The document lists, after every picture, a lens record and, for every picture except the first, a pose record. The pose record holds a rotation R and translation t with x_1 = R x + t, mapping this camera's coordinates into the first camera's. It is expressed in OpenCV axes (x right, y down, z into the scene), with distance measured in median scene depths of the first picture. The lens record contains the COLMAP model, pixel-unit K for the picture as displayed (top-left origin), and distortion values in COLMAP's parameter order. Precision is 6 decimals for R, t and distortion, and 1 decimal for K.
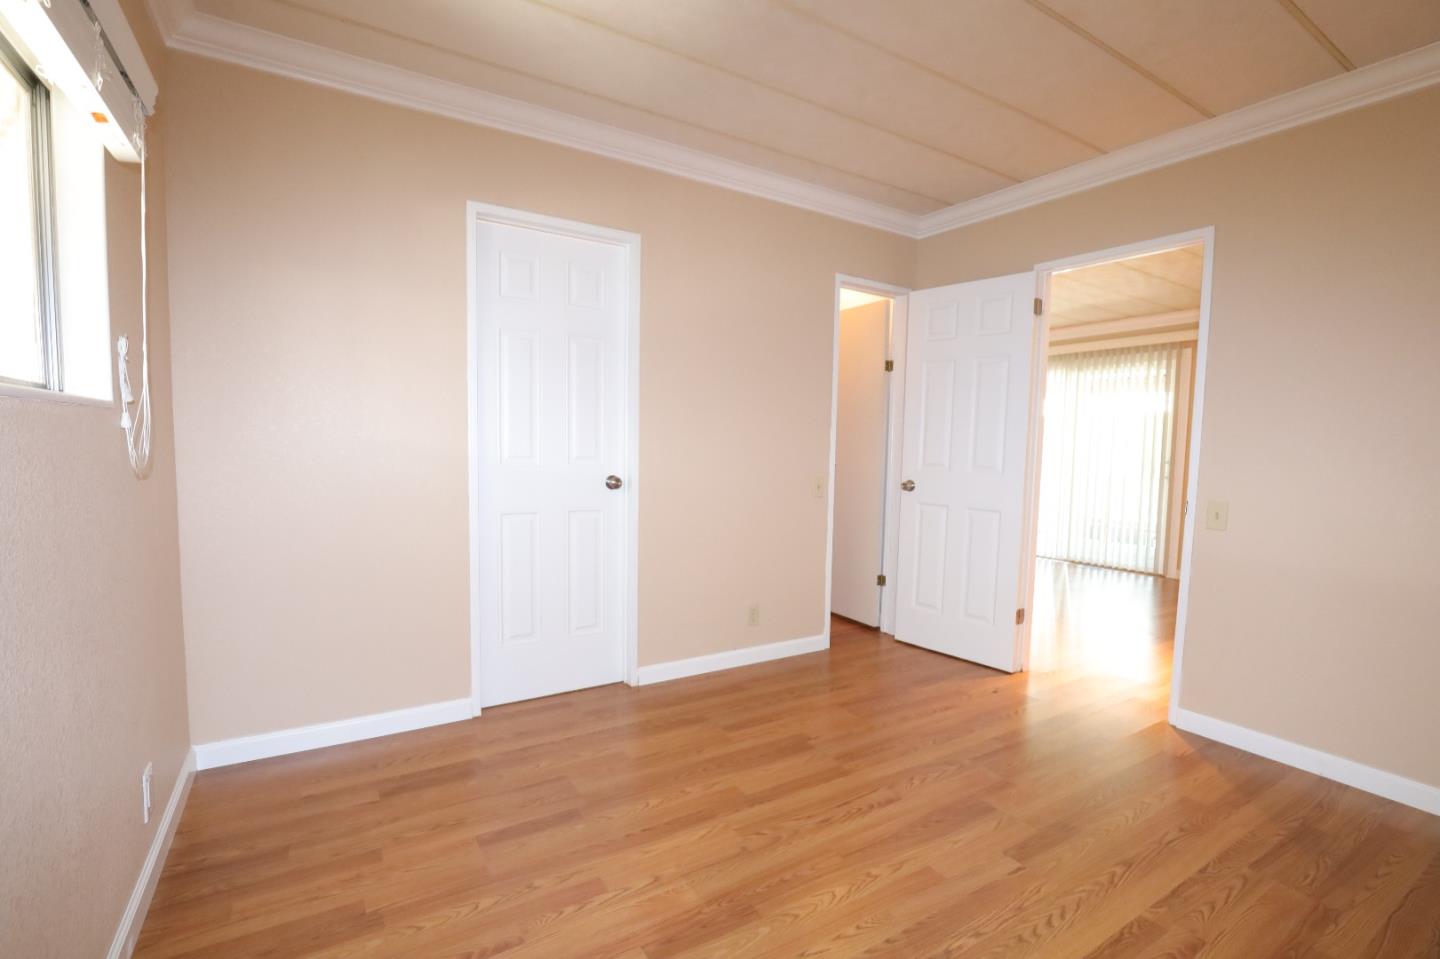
lens RADIAL K [[656.0, 0, 727.0], [0, 656.0, 493.9], [0, 0, 1]] dist [-0.039818, 0.007823]
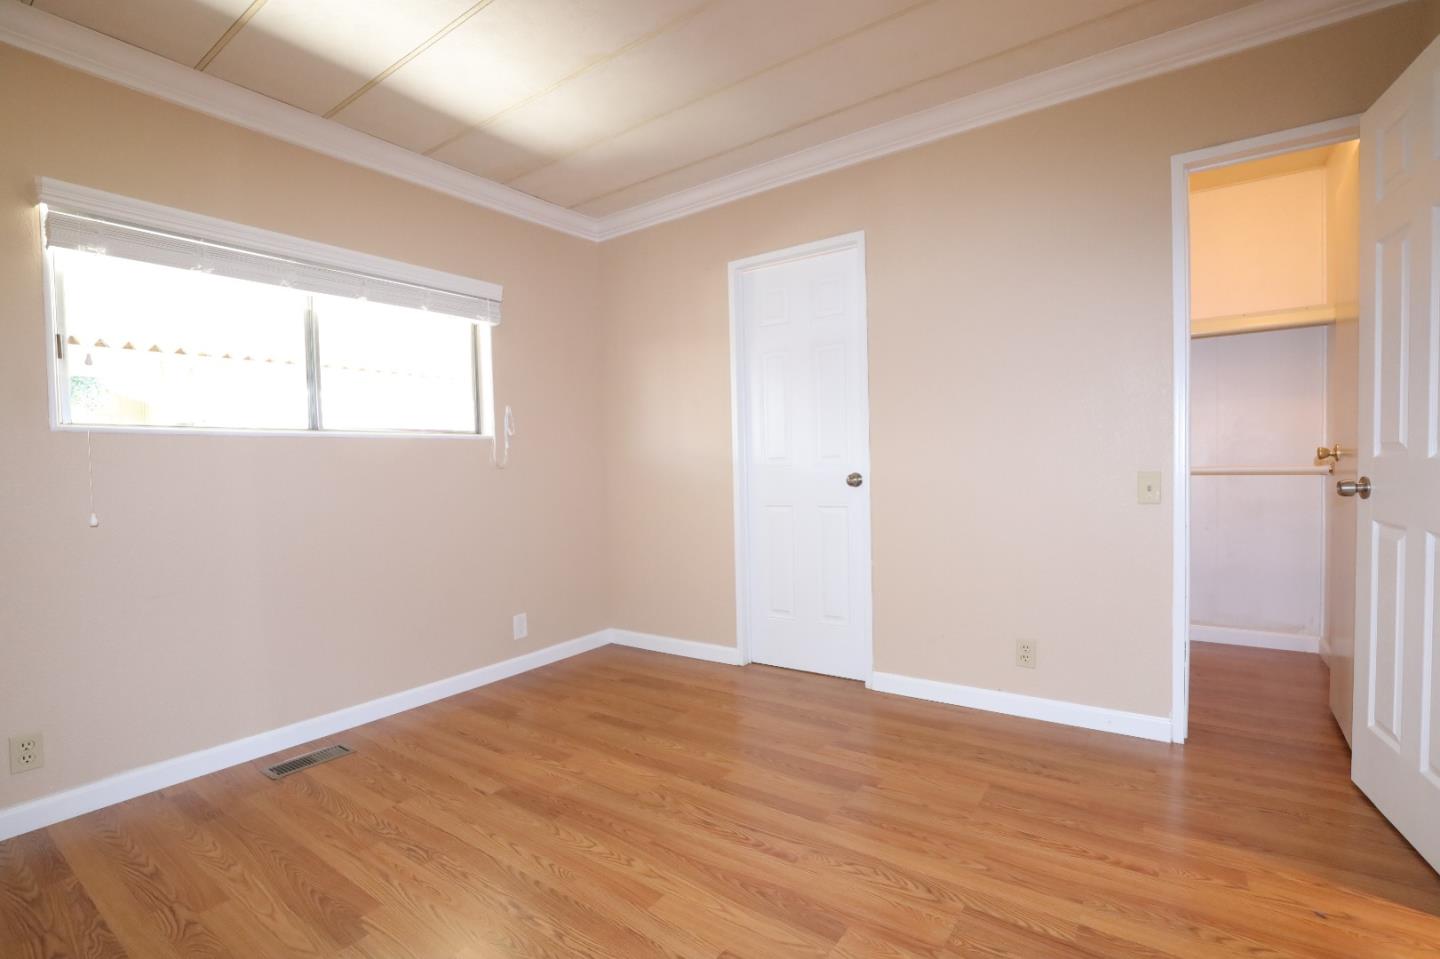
lens RADIAL K [[656.0, 0, 727.0], [0, 656.0, 493.9], [0, 0, 1]] dist [-0.039818, 0.007823]
pose [[0.388968, 0.011647, -0.921178, 0.831512], [-0.038884, 0.999237, -0.003785, 0.018606], [0.920430, 0.037291, 0.389124, 0.511780]]
